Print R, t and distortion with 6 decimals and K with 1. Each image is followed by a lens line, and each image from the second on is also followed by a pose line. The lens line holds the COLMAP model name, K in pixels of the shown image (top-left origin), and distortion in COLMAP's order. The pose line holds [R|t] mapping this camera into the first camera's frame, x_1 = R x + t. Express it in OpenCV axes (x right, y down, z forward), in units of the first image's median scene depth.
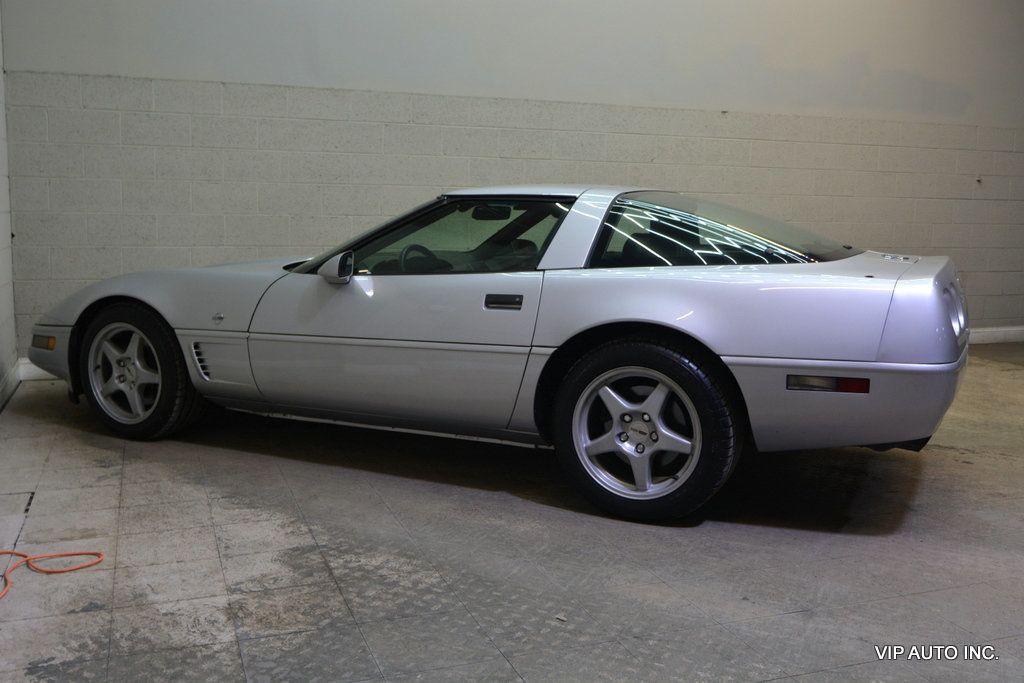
lens RADIAL K [[998.1, 0, 512.0], [0, 998.1, 341.5], [0, 0, 1]] dist [-0.008204, 0.013471]
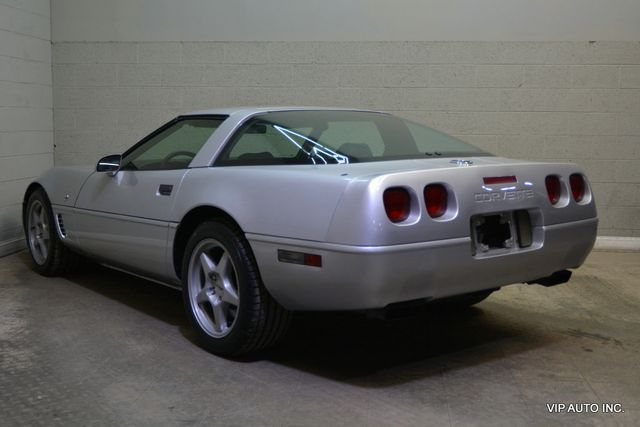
lens RADIAL K [[797.1, 0, 320.0], [0, 797.1, 213.5], [0, 0, 1]] dist [0.002150, 0.017343]
pose [[0.898500, 0.039203, -0.437219, 0.440934], [-0.052076, 0.998490, -0.017490, 0.001158], [0.435873, 0.038484, 0.899185, 0.051762]]
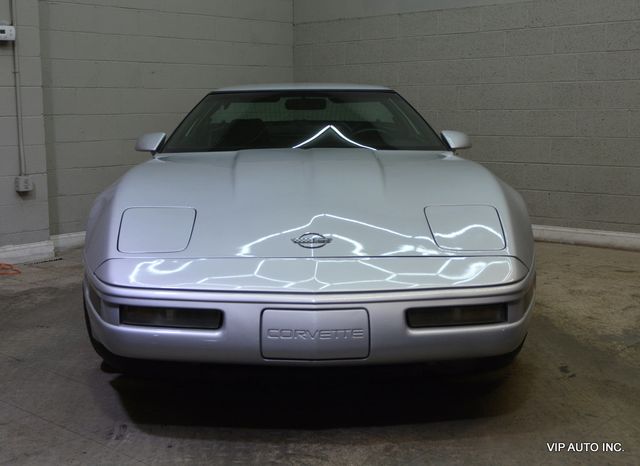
lens RADIAL K [[893.6, 0, 308.4], [0, 893.6, 233.2], [0, 0, 1]] dist [-0.004870, 0.058924]
pose [[0.457193, 0.102948, -0.883389, 0.816561], [-0.103899, 0.992659, 0.061909, -0.026212], [0.883278, 0.063478, 0.464533, 0.365251]]
